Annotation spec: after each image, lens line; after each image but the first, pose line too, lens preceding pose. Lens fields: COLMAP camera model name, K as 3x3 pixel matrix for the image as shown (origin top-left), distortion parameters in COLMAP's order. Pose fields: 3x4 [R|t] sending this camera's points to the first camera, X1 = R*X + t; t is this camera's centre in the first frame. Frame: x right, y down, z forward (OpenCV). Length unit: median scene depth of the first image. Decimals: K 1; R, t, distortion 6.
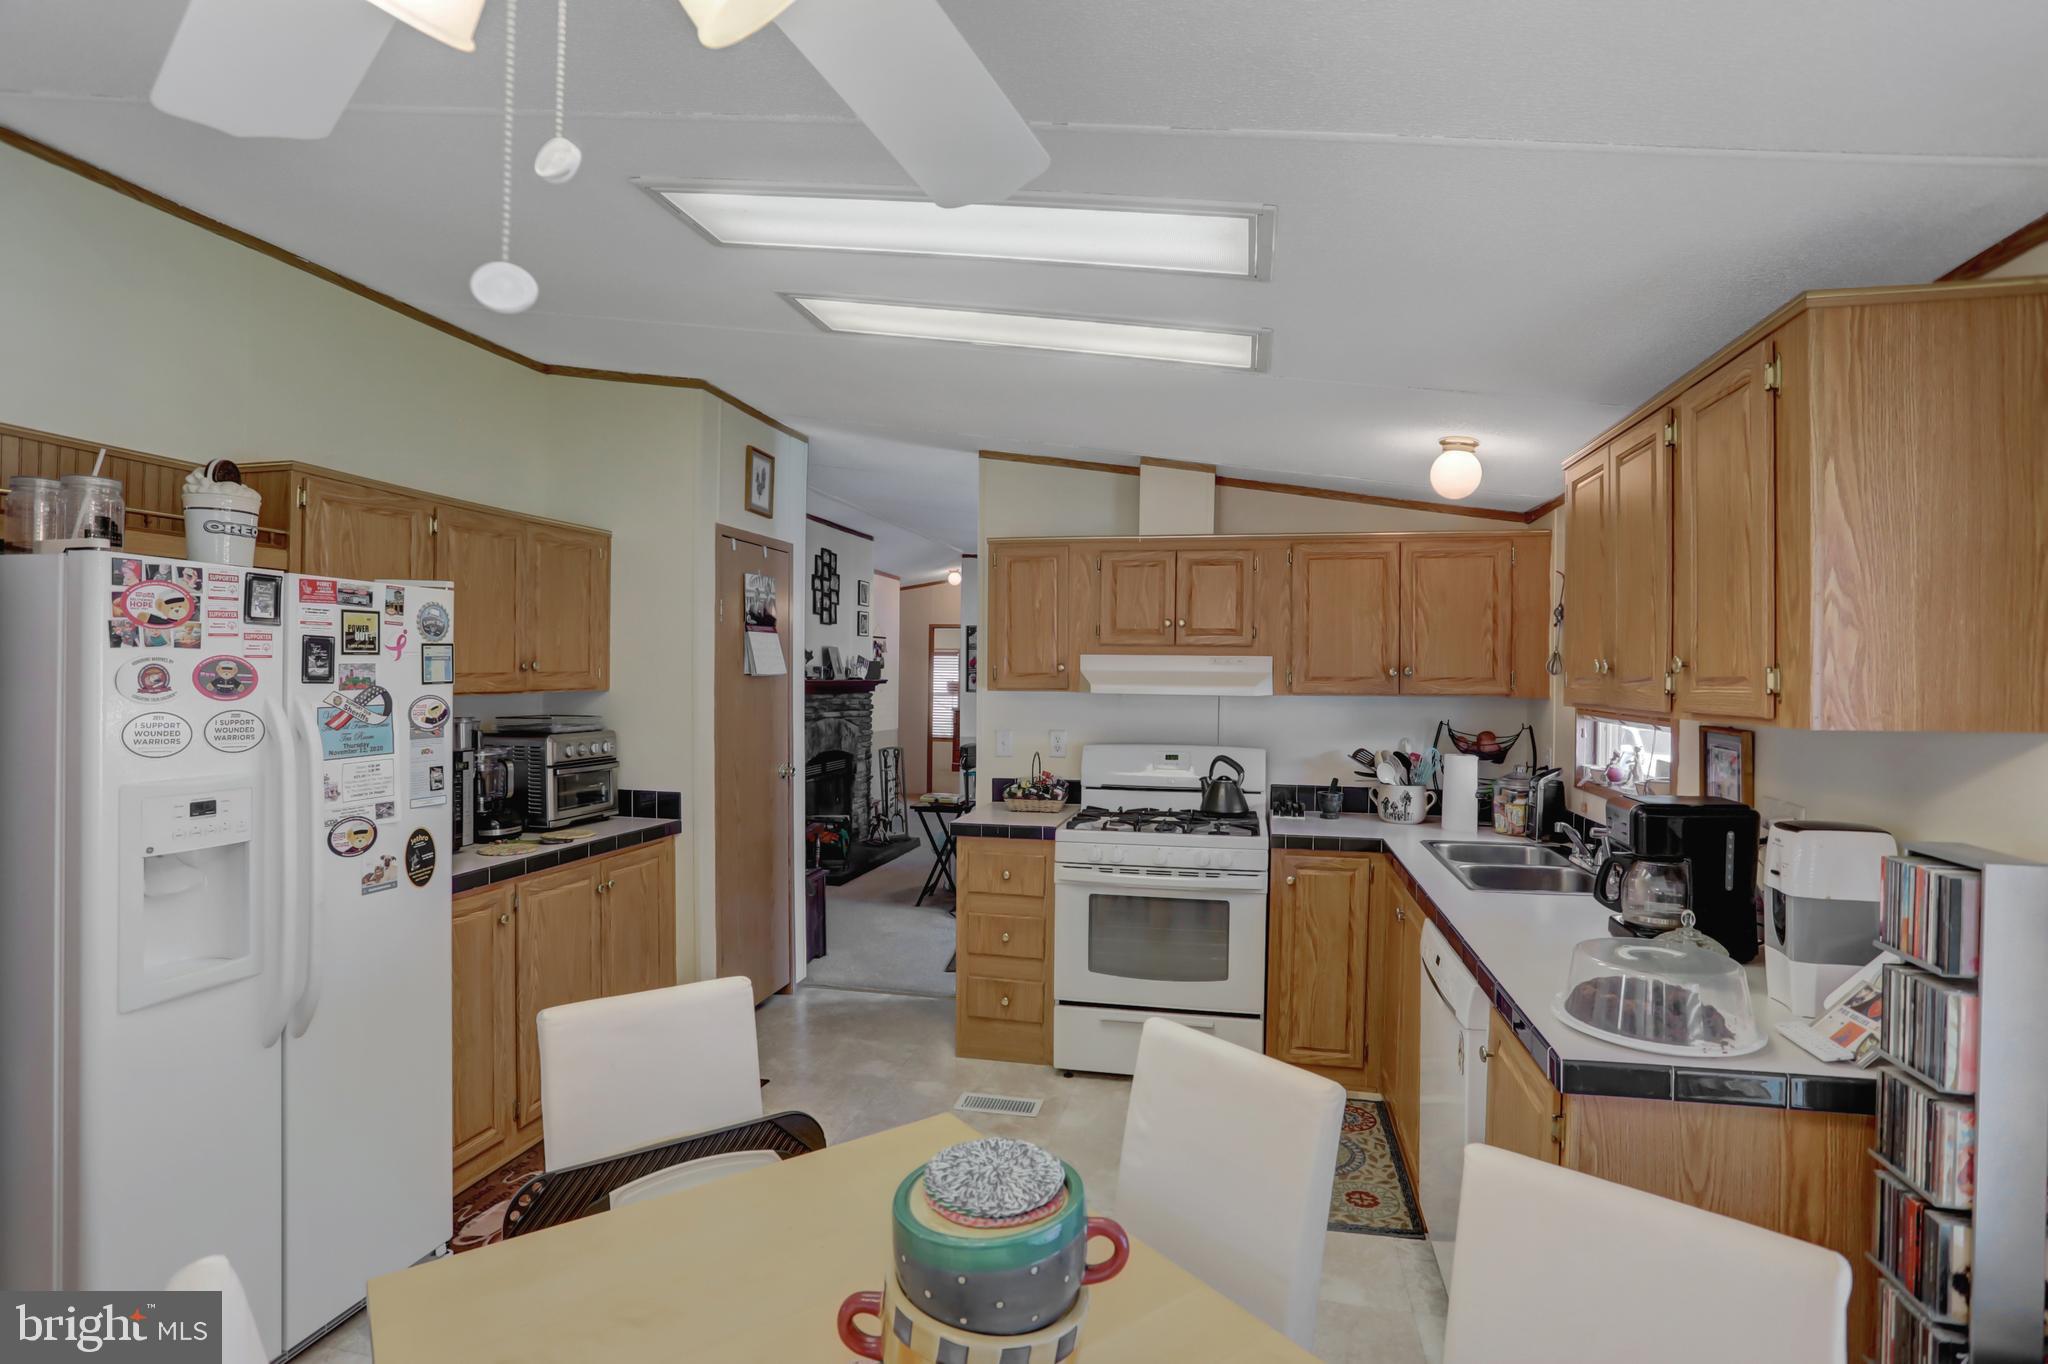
lens RADIAL K [[995.5, 0, 1047.0], [0, 995.5, 680.0], [0, 0, 1]] dist [-0.065874, 0.023818]
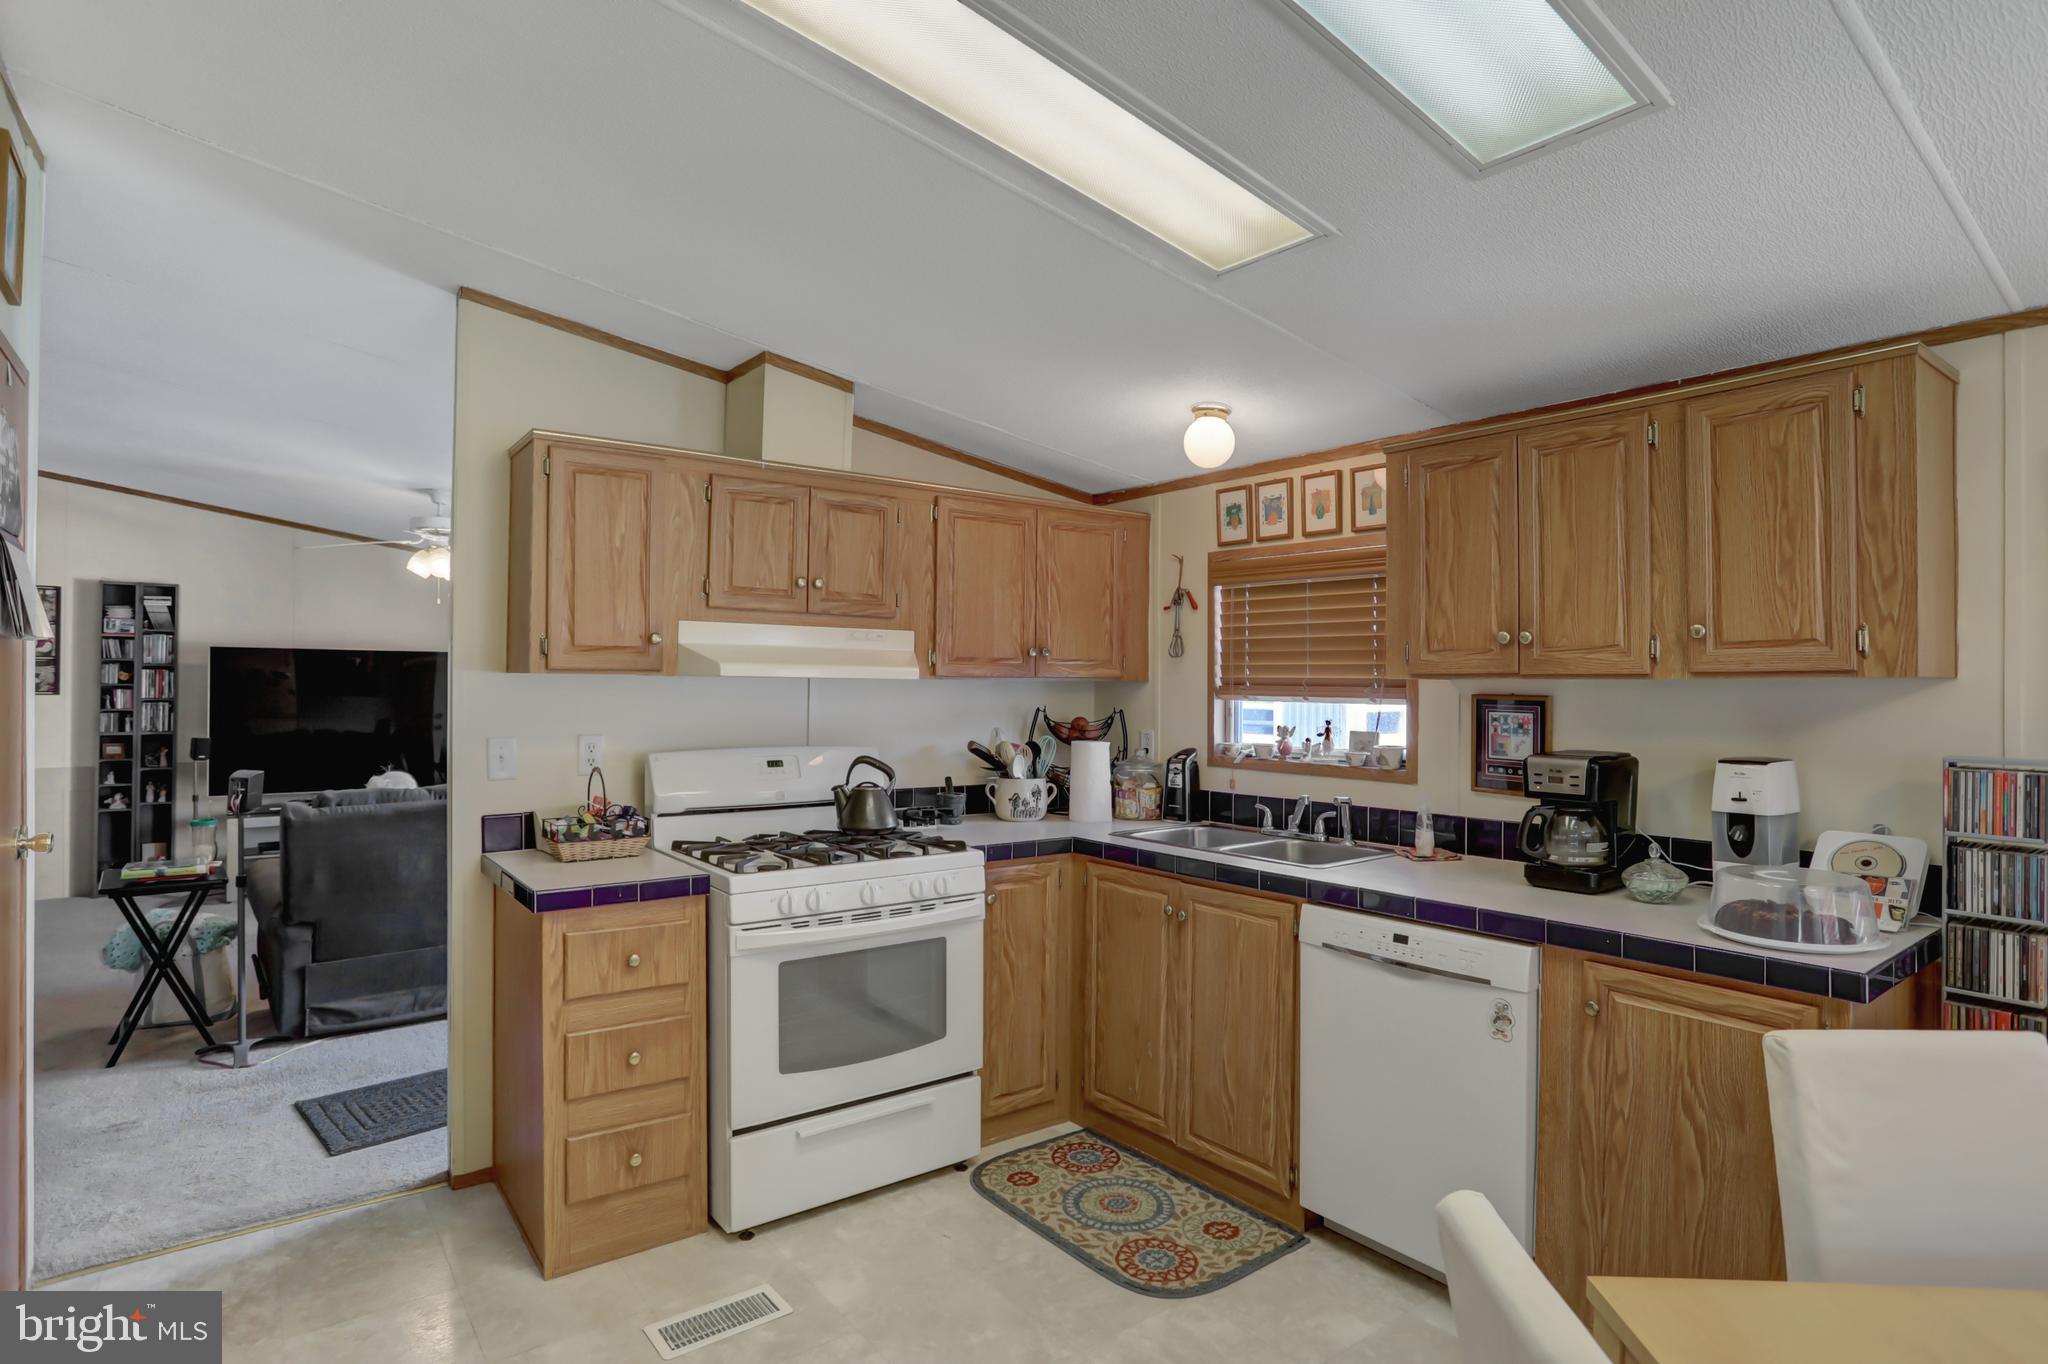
lens RADIAL K [[1061.4, 0, 1032.8], [0, 1061.4, 678.4], [0, 0, 1]] dist [-0.062672, 0.025452]
pose [[0.653521, -0.000018, 0.756908, -0.408304], [0.004524, 0.999982, -0.003882, 0.020834], [-0.756894, 0.005961, 0.653510, 0.394614]]
